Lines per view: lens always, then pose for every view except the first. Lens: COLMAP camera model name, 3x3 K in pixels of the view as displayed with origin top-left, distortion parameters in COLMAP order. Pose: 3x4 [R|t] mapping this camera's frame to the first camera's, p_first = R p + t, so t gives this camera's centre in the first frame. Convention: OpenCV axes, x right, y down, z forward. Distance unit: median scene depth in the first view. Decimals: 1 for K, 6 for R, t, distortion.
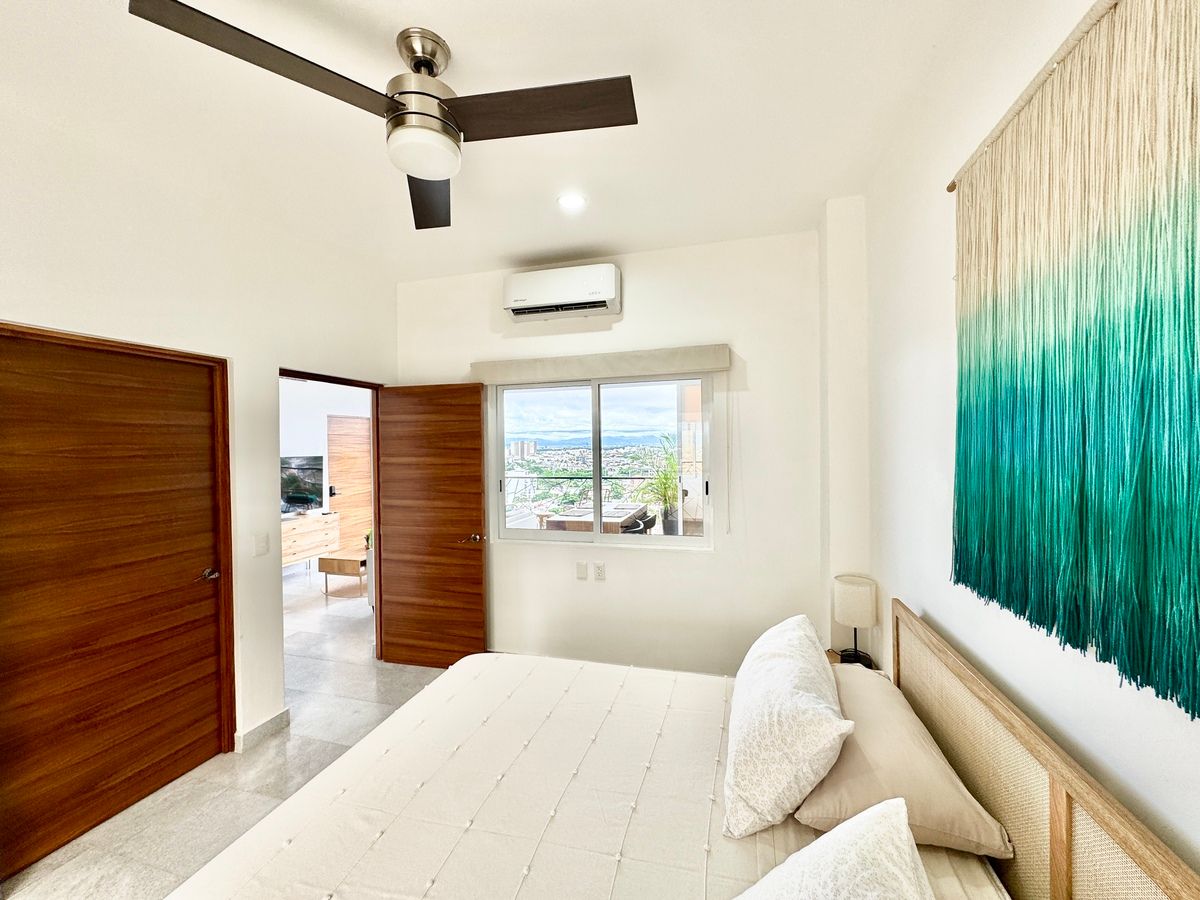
lens RADIAL K [[481.1, 0, 596.1], [0, 481.1, 450.7], [0, 0, 1]] dist [-0.004419, 0.000357]
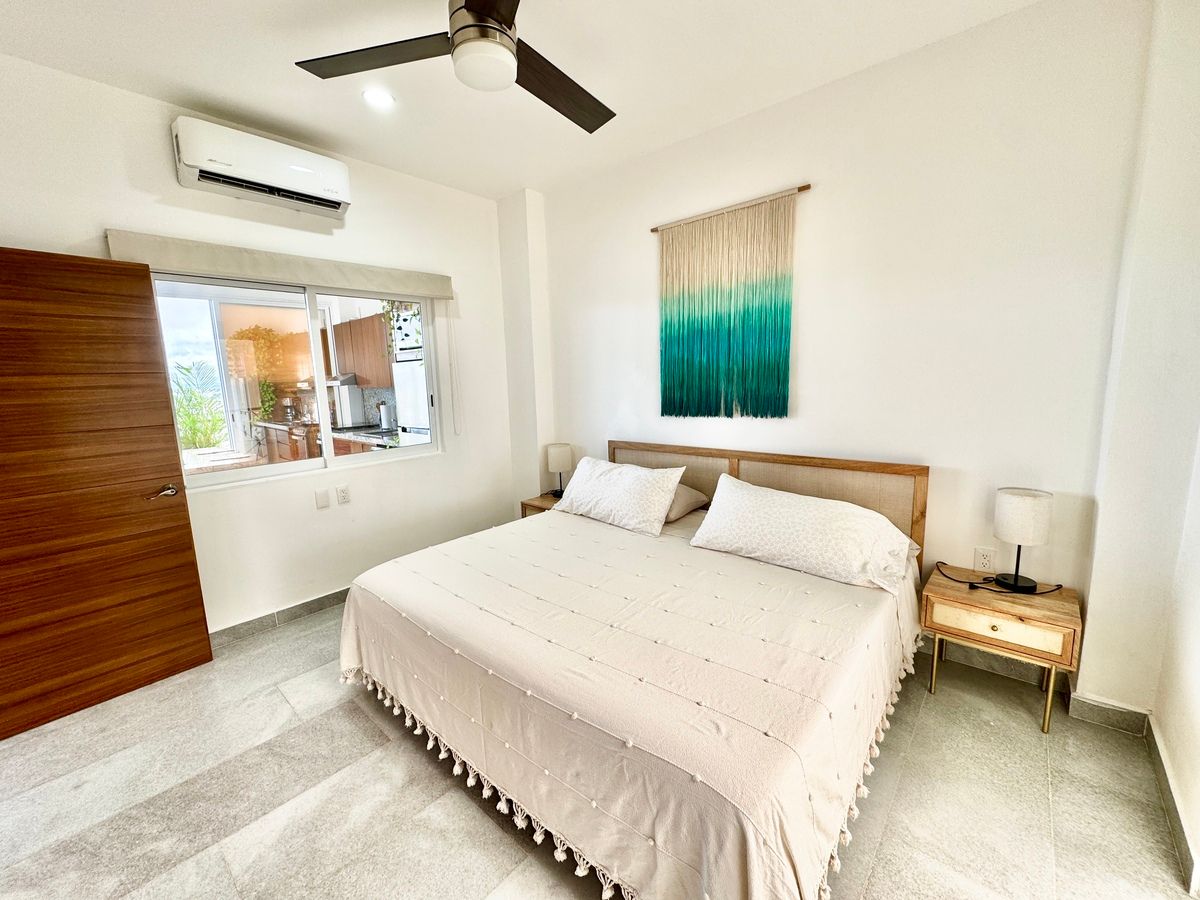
lens RADIAL K [[481.1, 0, 591.7], [0, 481.1, 450.3], [0, 0, 1]] dist [-0.004419, 0.000357]
pose [[0.428454, -0.139725, 0.892695, -0.649751], [0.031024, 0.989664, 0.140012, 0.045486], [-0.903031, -0.032294, 0.428361, 0.142828]]
